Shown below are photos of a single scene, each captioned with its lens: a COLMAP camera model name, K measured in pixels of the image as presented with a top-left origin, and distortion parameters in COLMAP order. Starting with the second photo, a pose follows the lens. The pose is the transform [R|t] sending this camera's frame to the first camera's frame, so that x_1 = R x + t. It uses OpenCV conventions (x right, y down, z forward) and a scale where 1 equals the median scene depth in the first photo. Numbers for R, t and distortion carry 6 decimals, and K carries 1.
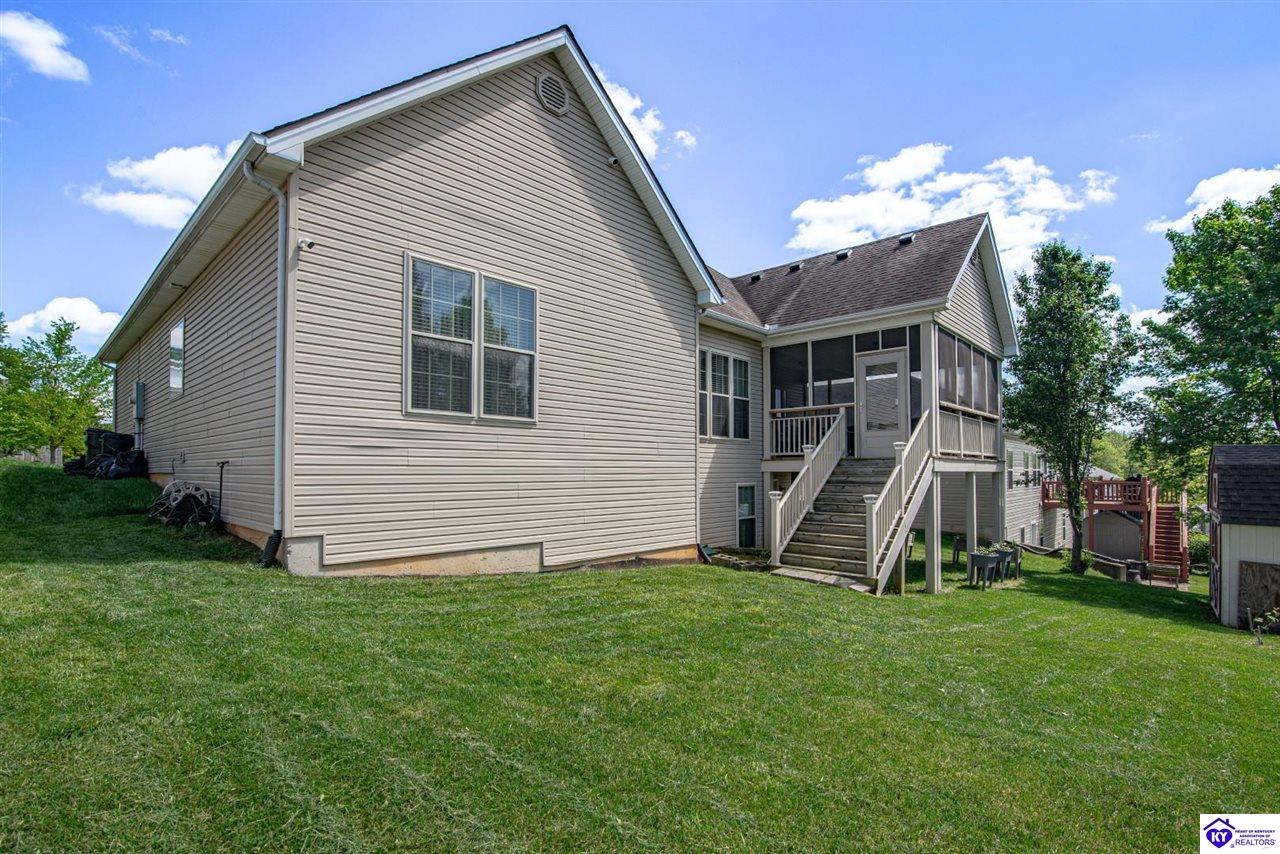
lens RADIAL K [[594.4, 0, 638.9], [0, 594.4, 455.7], [0, 0, 1]] dist [-0.014261, -0.000840]
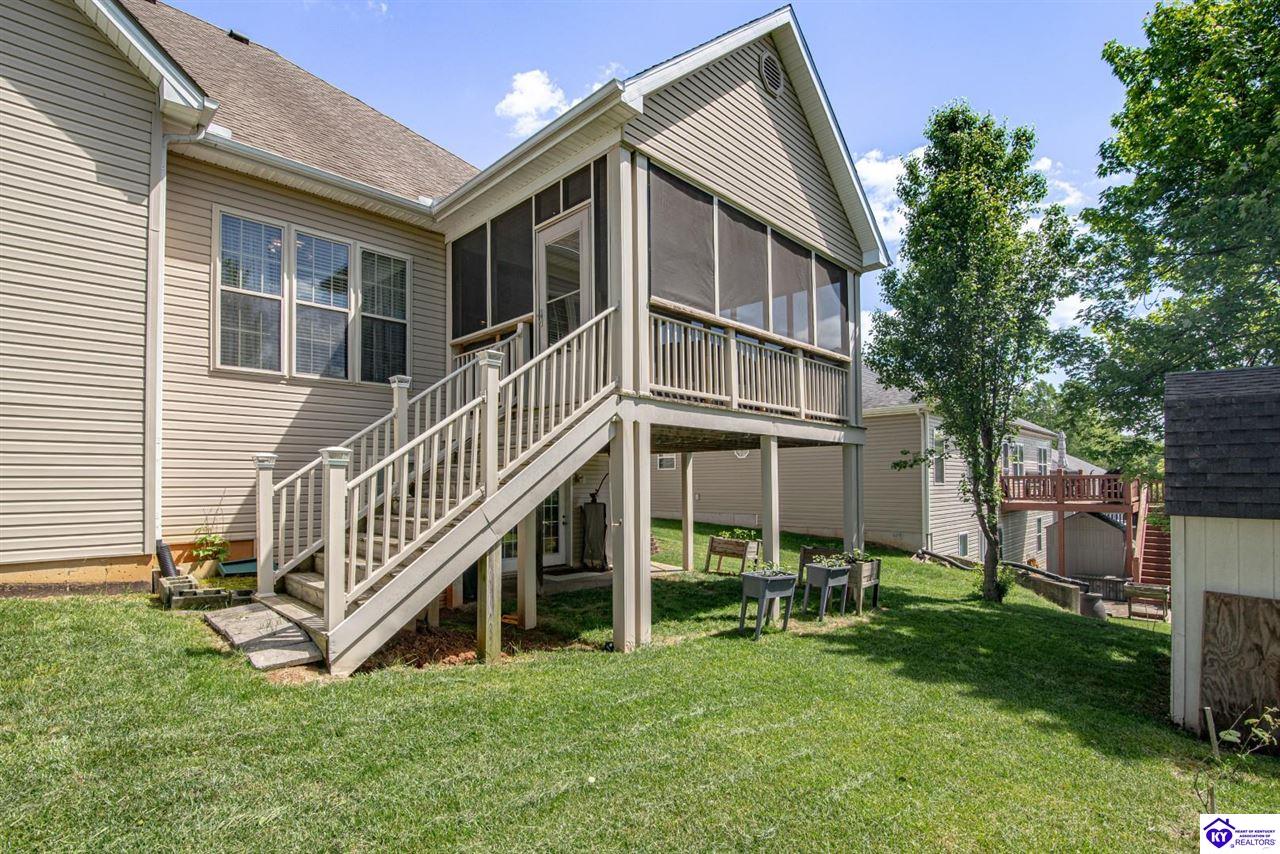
lens RADIAL K [[594.4, 0, 650.1], [0, 594.4, 464.2], [0, 0, 1]] dist [-0.014261, -0.000840]
pose [[0.999688, -0.005339, -0.024405, 0.442835], [0.005166, 0.999961, -0.007119, 0.057501], [0.024442, 0.006991, 0.999677, 0.383597]]
